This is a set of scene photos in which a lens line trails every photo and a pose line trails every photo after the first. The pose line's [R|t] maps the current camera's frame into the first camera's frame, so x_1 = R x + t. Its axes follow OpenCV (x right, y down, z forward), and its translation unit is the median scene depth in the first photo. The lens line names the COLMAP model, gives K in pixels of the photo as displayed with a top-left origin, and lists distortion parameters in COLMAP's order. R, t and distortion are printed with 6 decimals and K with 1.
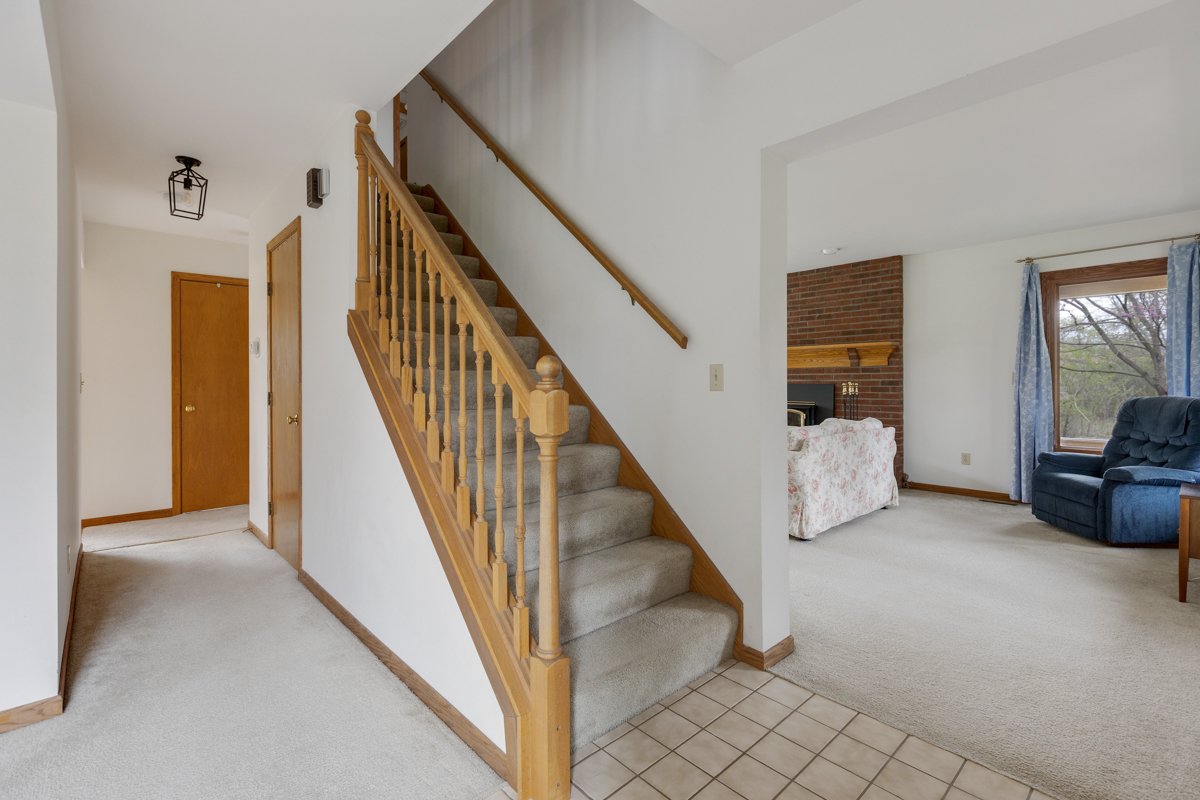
lens RADIAL K [[545.1, 0, 599.6], [0, 545.1, 373.6], [0, 0, 1]] dist [0.006495, -0.000659]
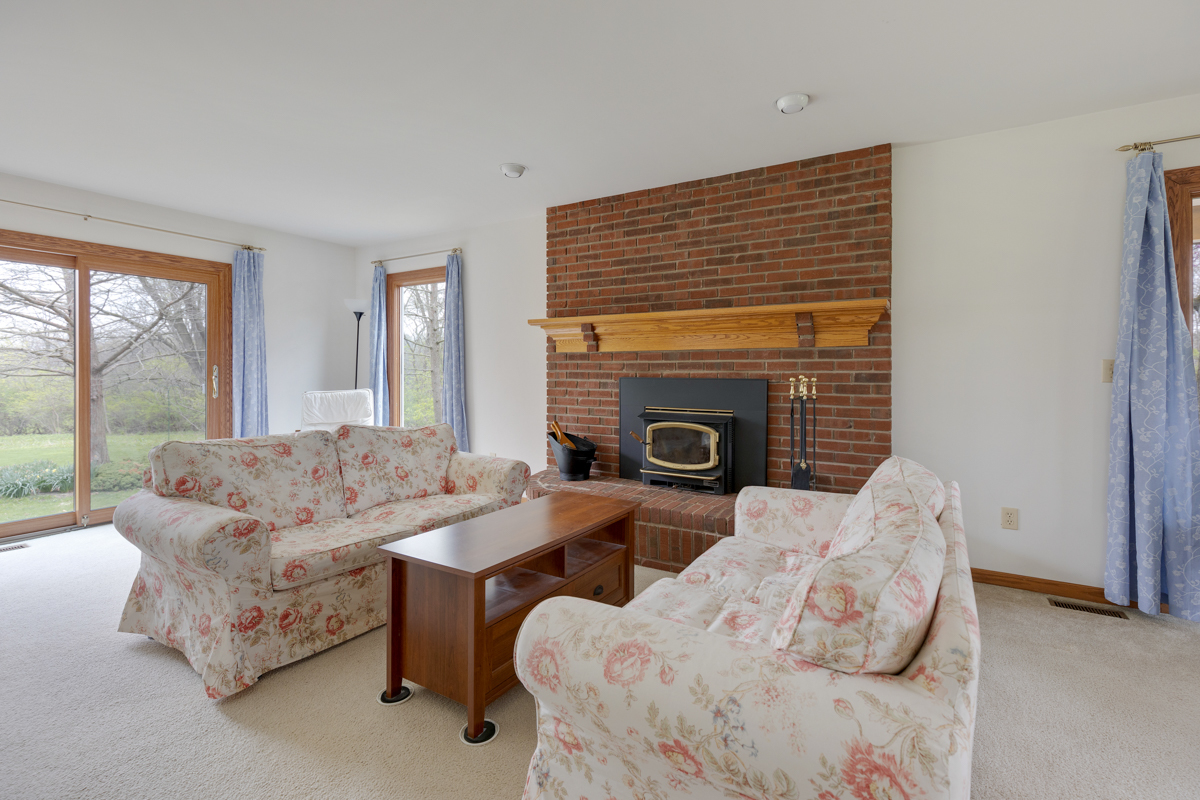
lens RADIAL K [[545.9, 0, 600.3], [0, 545.9, 359.1], [0, 0, 1]] dist [0.003458, 0.000382]
pose [[0.959380, 0.012060, 0.281860, 0.122283], [-0.010203, 0.999916, -0.008054, 0.005983], [-0.281933, 0.004851, 0.959422, 0.570045]]
